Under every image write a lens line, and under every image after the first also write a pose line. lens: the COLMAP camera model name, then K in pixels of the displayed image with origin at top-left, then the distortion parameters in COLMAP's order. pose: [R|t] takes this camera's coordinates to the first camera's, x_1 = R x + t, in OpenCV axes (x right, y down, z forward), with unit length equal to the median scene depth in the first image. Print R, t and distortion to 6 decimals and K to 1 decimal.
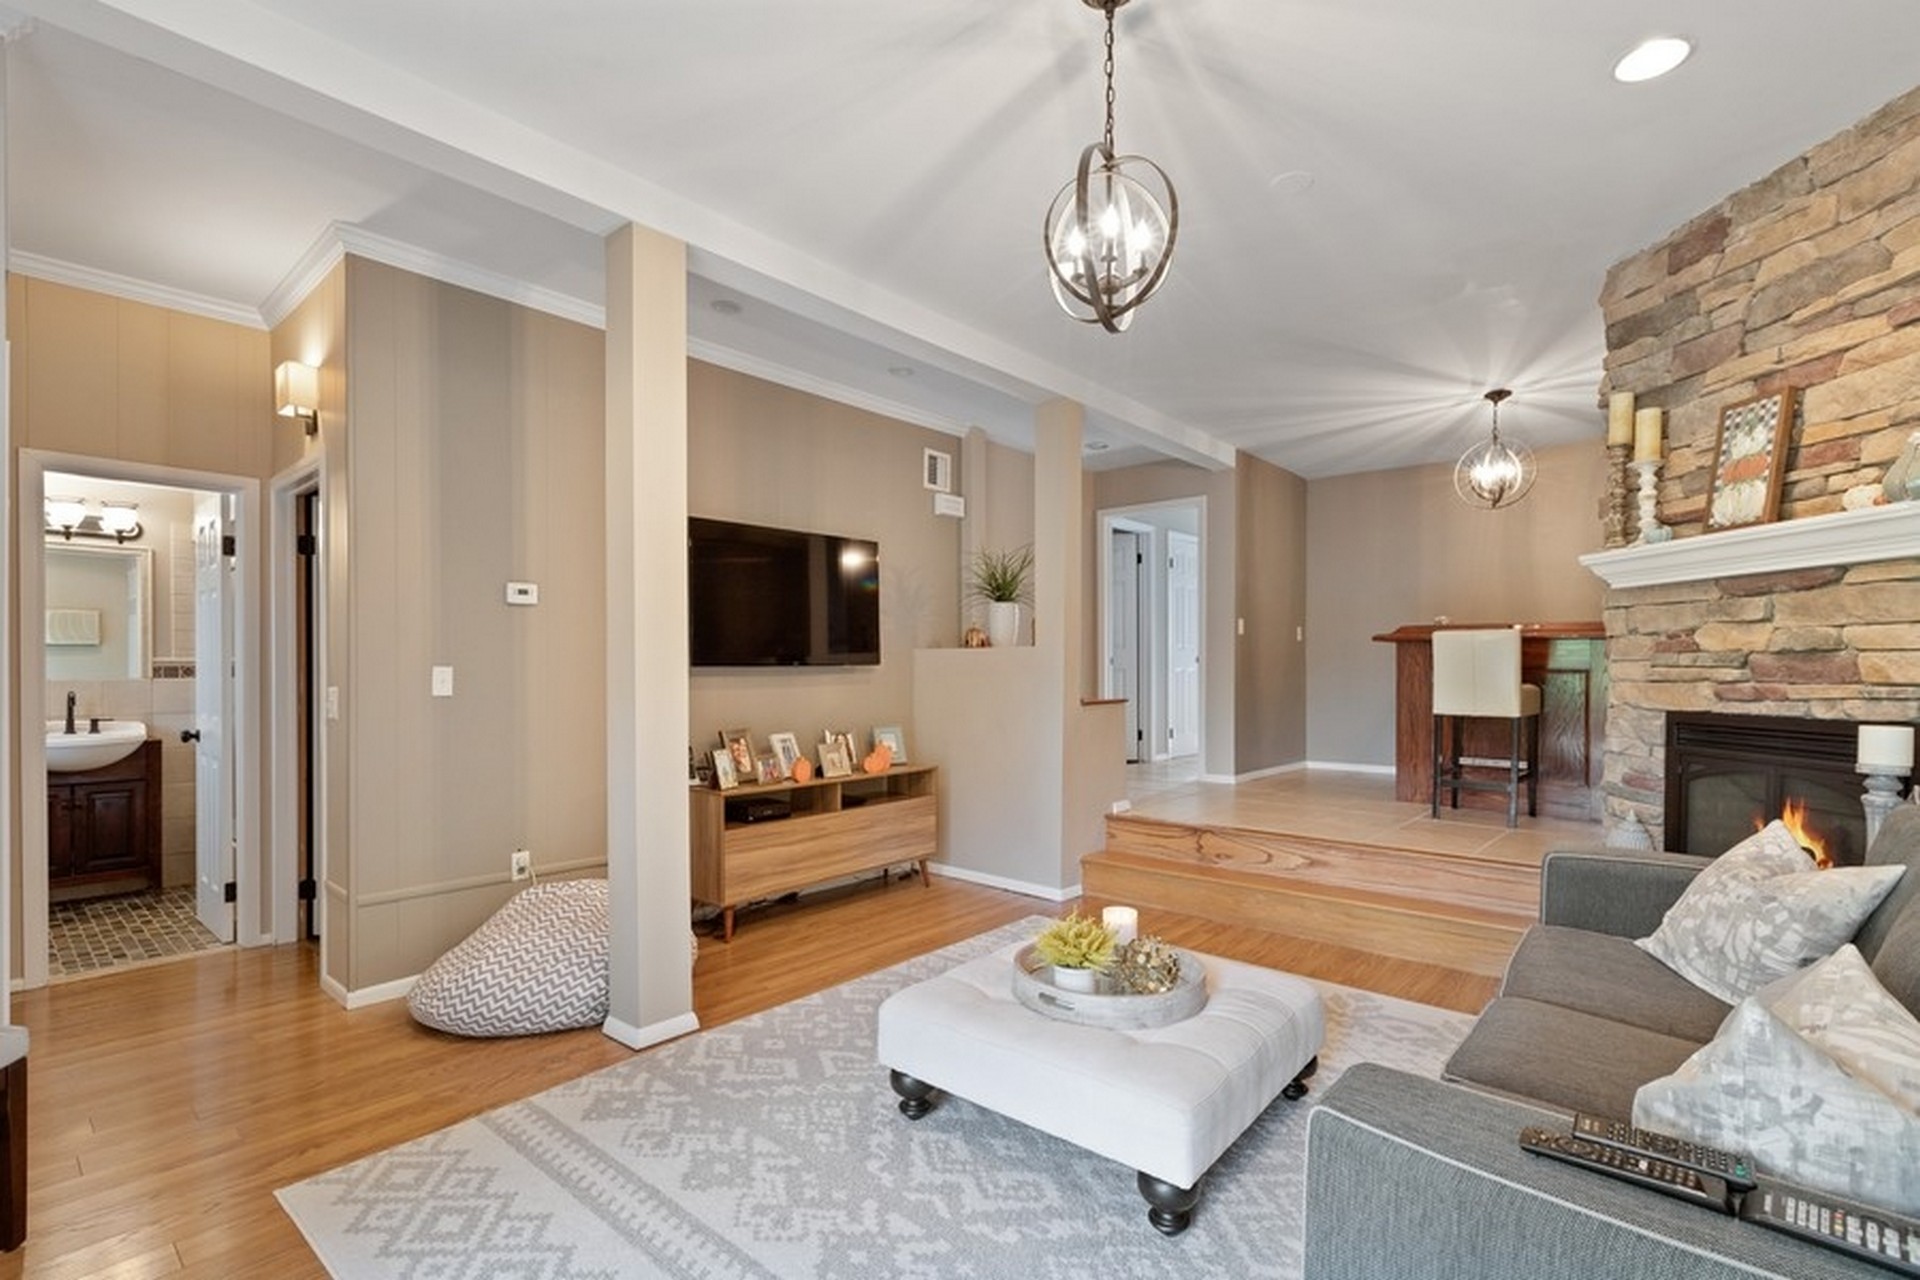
lens RADIAL K [[869.7, 0, 942.5], [0, 869.7, 670.9], [0, 0, 1]] dist [0.003399, -0.000443]
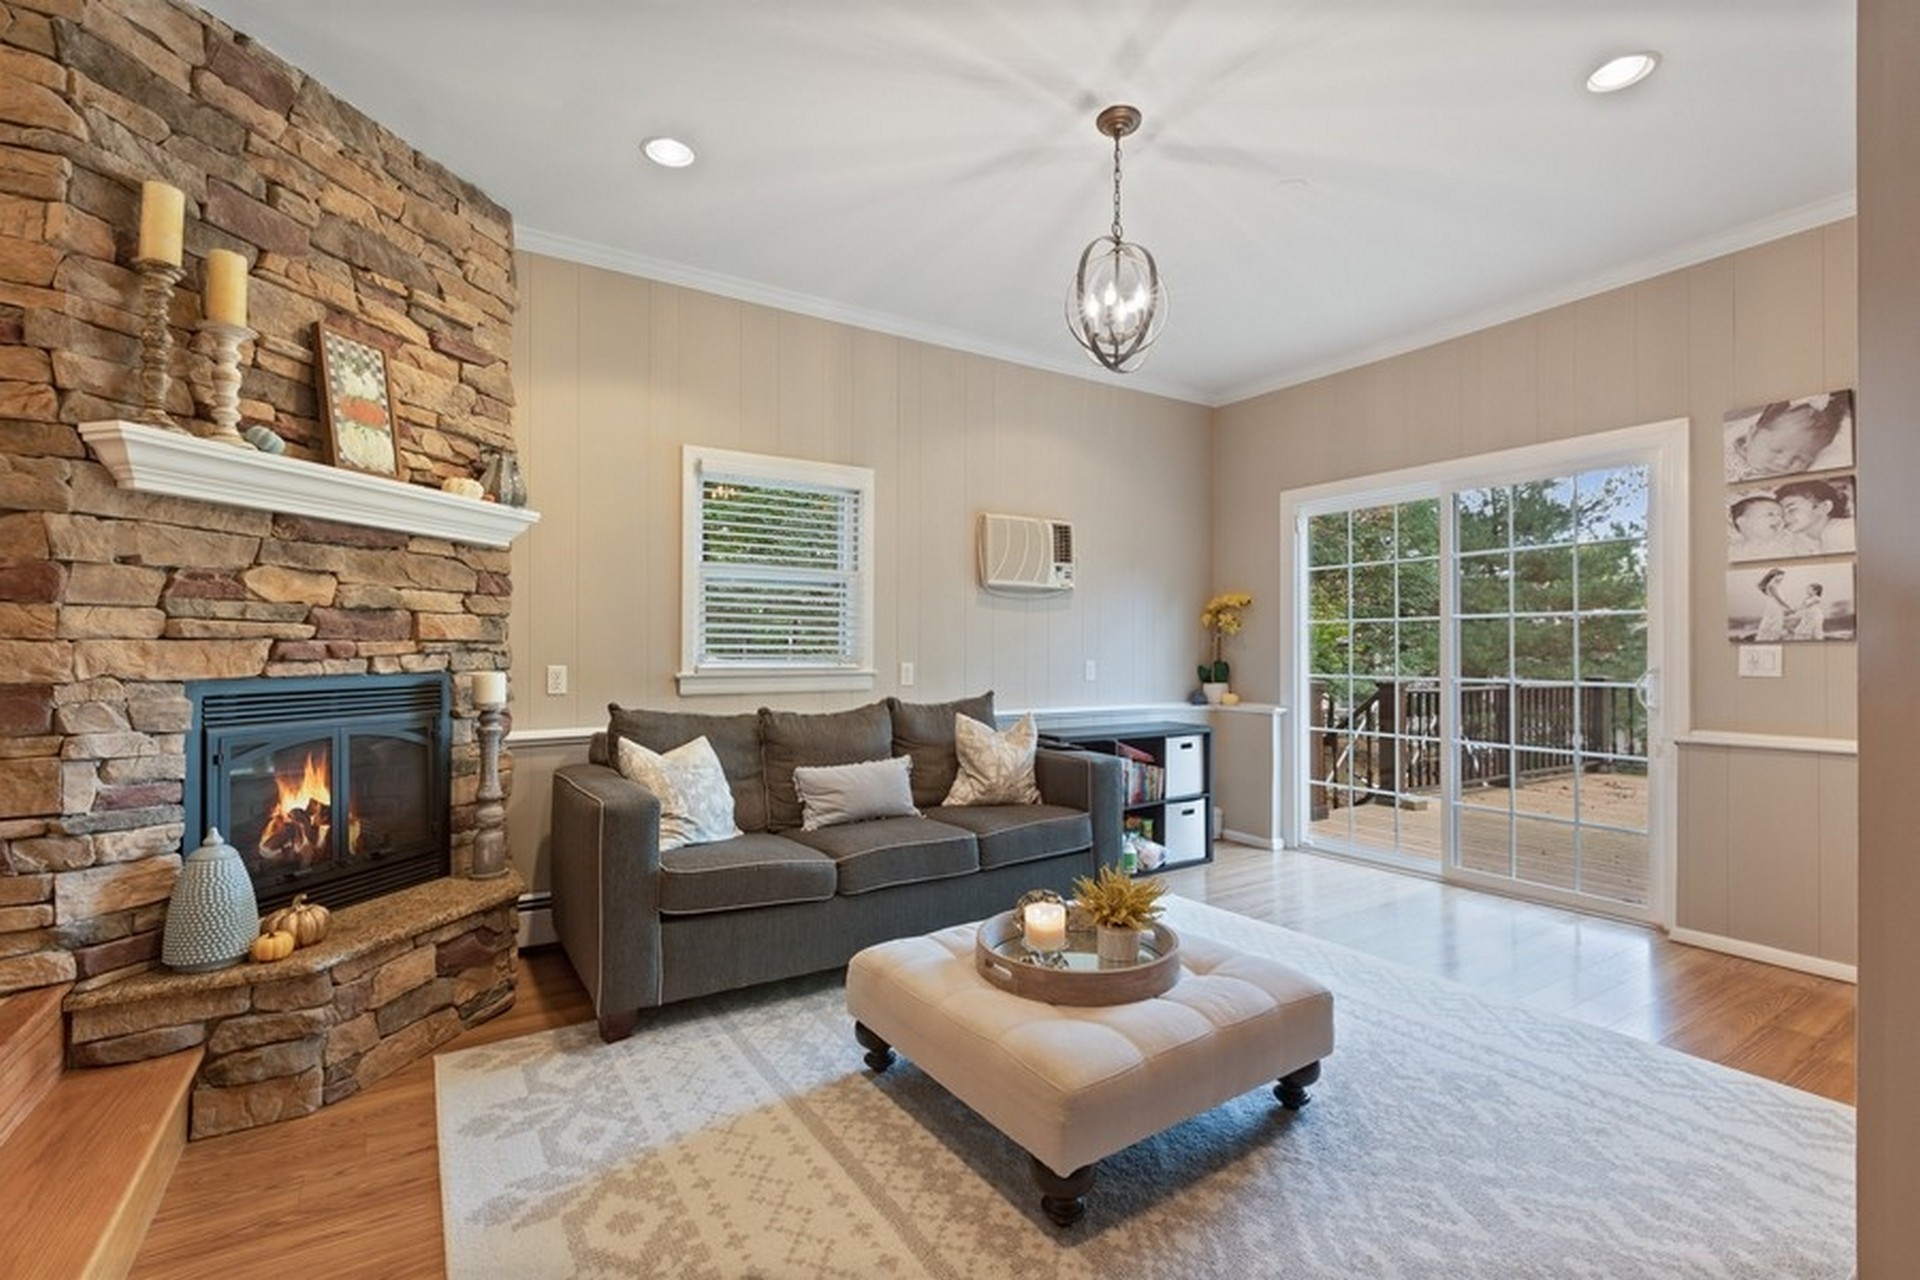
lens RADIAL K [[869.7, 0, 958.2], [0, 869.7, 640.1], [0, 0, 1]] dist [0.003399, -0.000443]
pose [[-0.967748, 0.000711, 0.251918, 0.067529], [-0.000803, 0.999982, -0.005909, 0.018429], [-0.251917, -0.005921, -0.967731, 1.721498]]
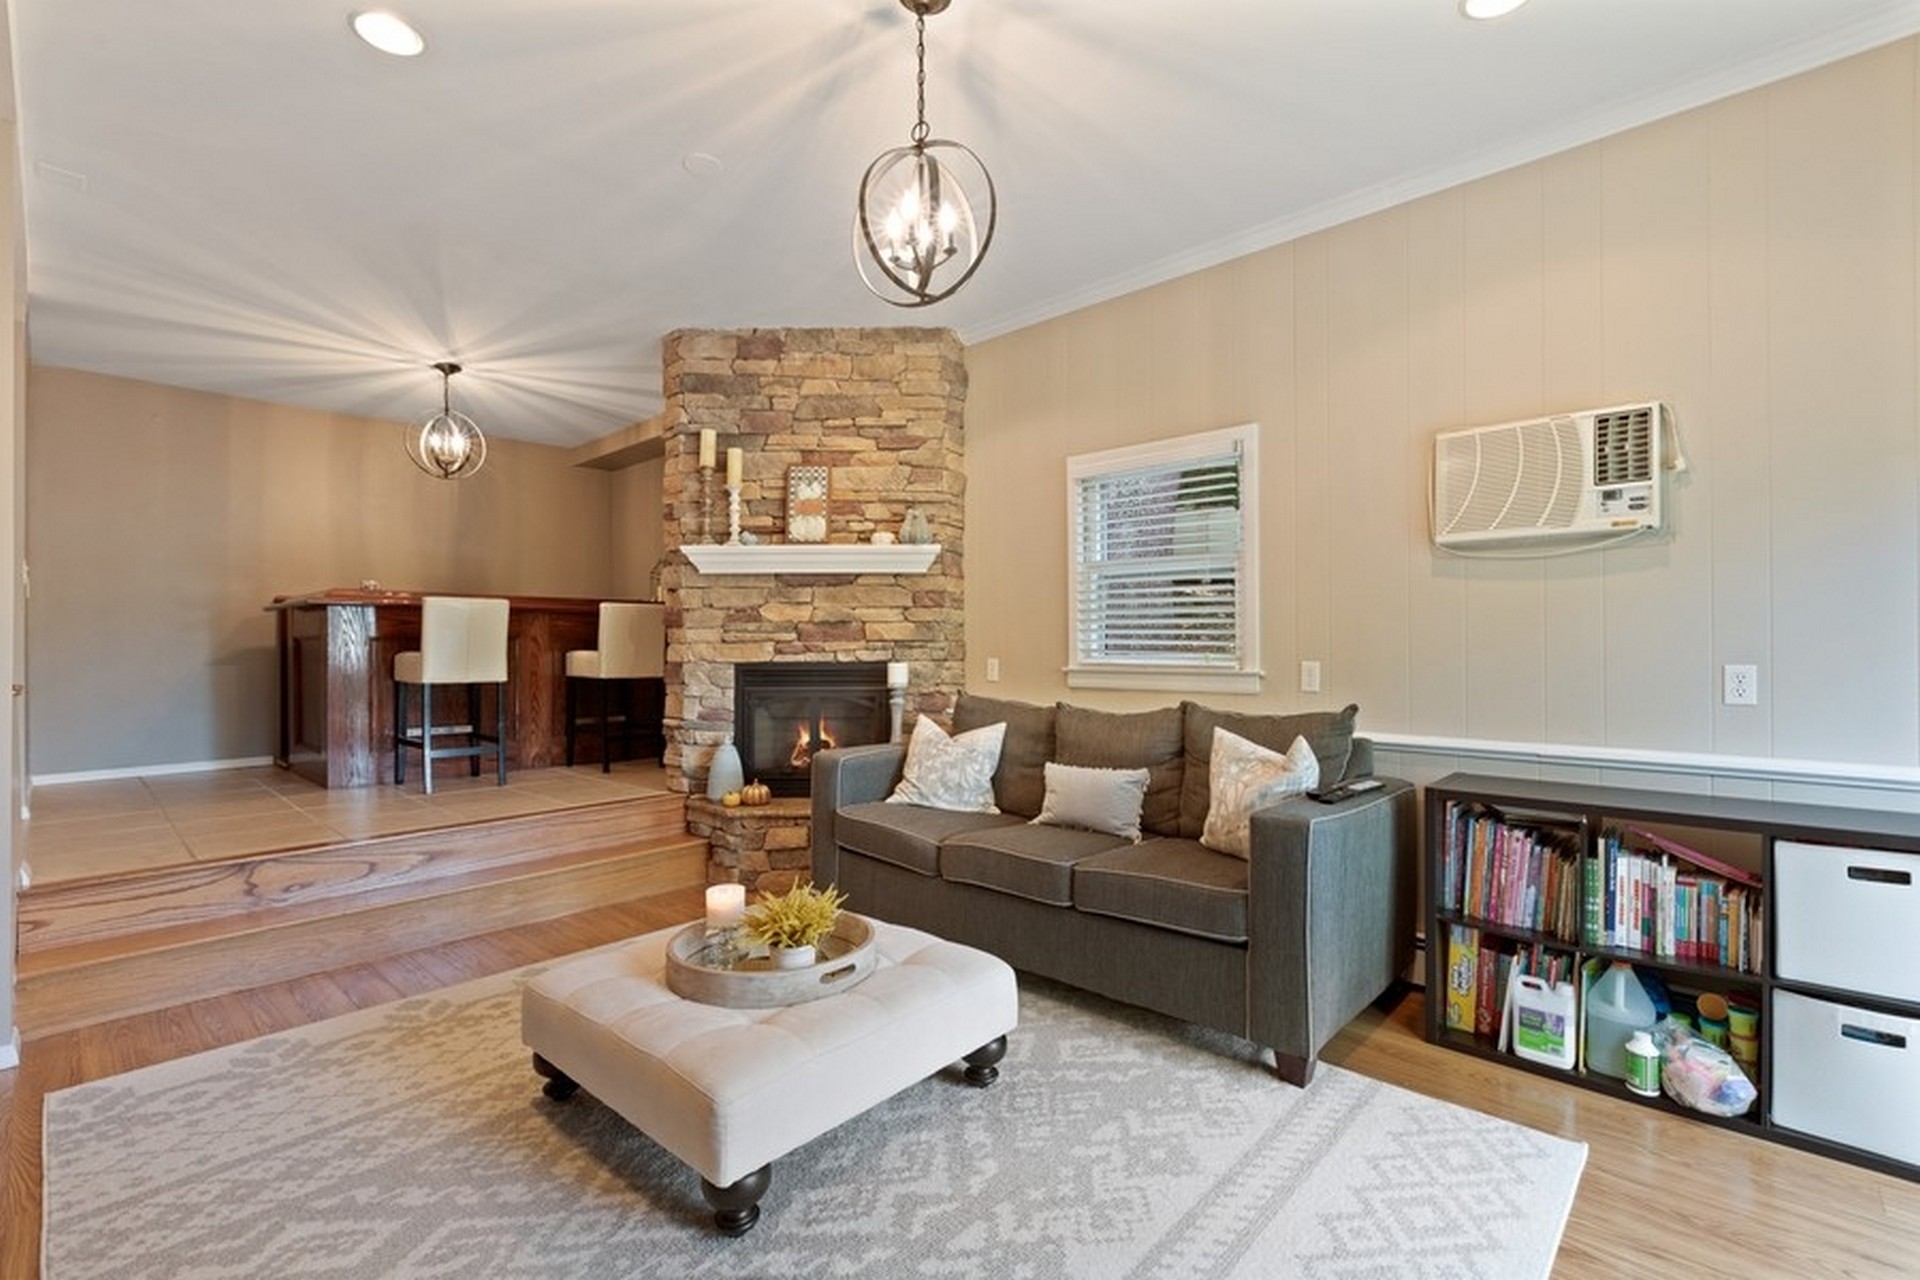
lens RADIAL K [[869.7, 0, 959.2], [0, 869.7, 638.4], [0, 0, 1]] dist [0.003399, -0.000443]
pose [[0.022836, 0.007288, 0.999713, -0.652660], [0.009847, 0.999923, -0.007514, 0.022488], [-0.999691, 0.010016, 0.022762, 0.684613]]
